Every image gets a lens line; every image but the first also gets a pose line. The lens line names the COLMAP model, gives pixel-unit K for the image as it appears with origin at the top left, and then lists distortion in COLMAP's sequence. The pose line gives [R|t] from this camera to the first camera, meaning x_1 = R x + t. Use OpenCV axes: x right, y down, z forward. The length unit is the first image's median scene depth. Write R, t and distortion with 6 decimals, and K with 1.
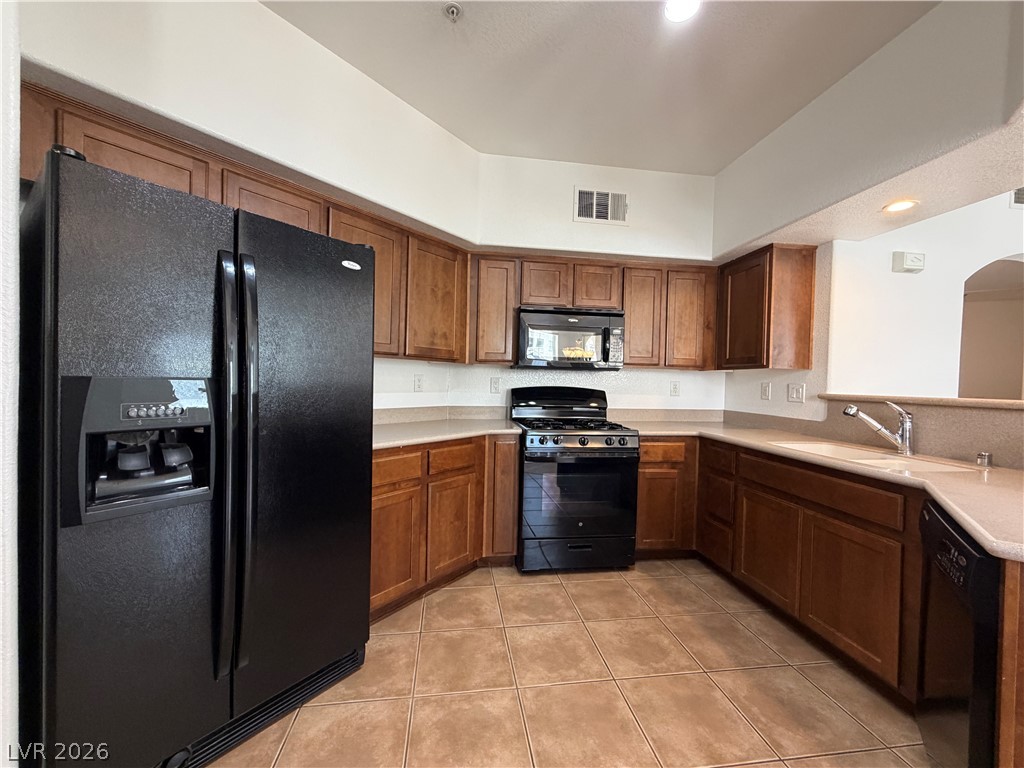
lens RADIAL K [[408.0, 0, 507.4], [0, 408.0, 384.7], [0, 0, 1]] dist [-0.001067, 0.000083]
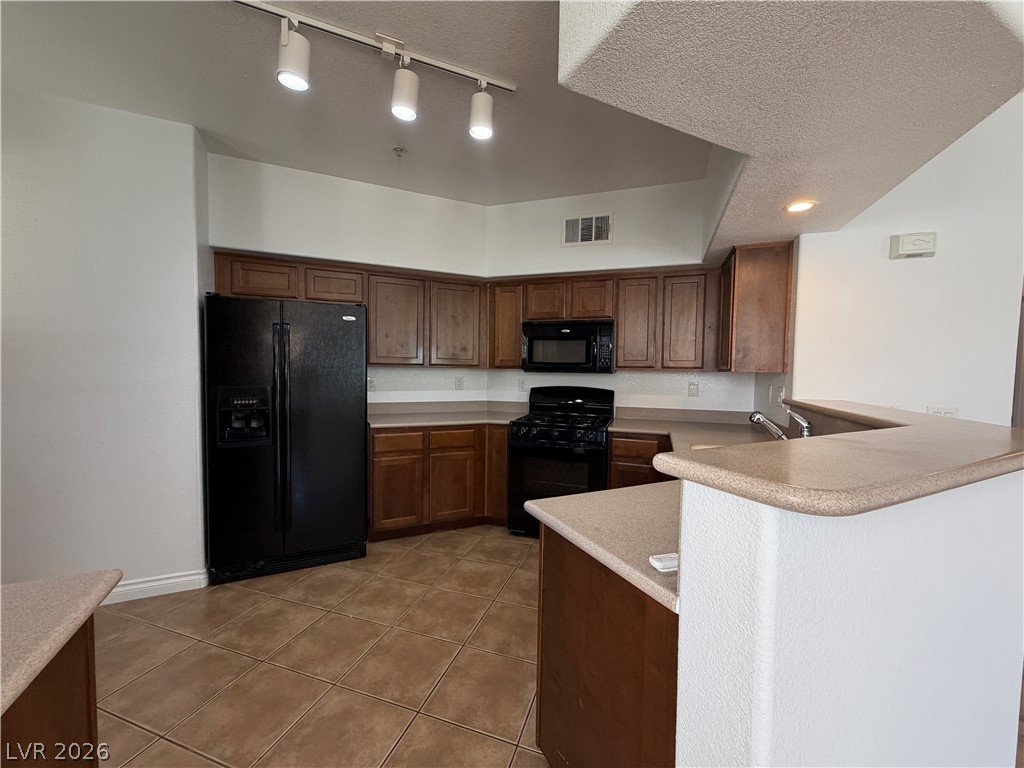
lens RADIAL K [[408.0, 0, 507.4], [0, 408.0, 384.7], [0, 0, 1]] dist [-0.001067, 0.000083]
pose [[0.888264, 0.008599, -0.459254, 0.616524], [0.001545, 0.999763, 0.021707, -0.031717], [0.459331, -0.019991, 0.888040, -0.136495]]
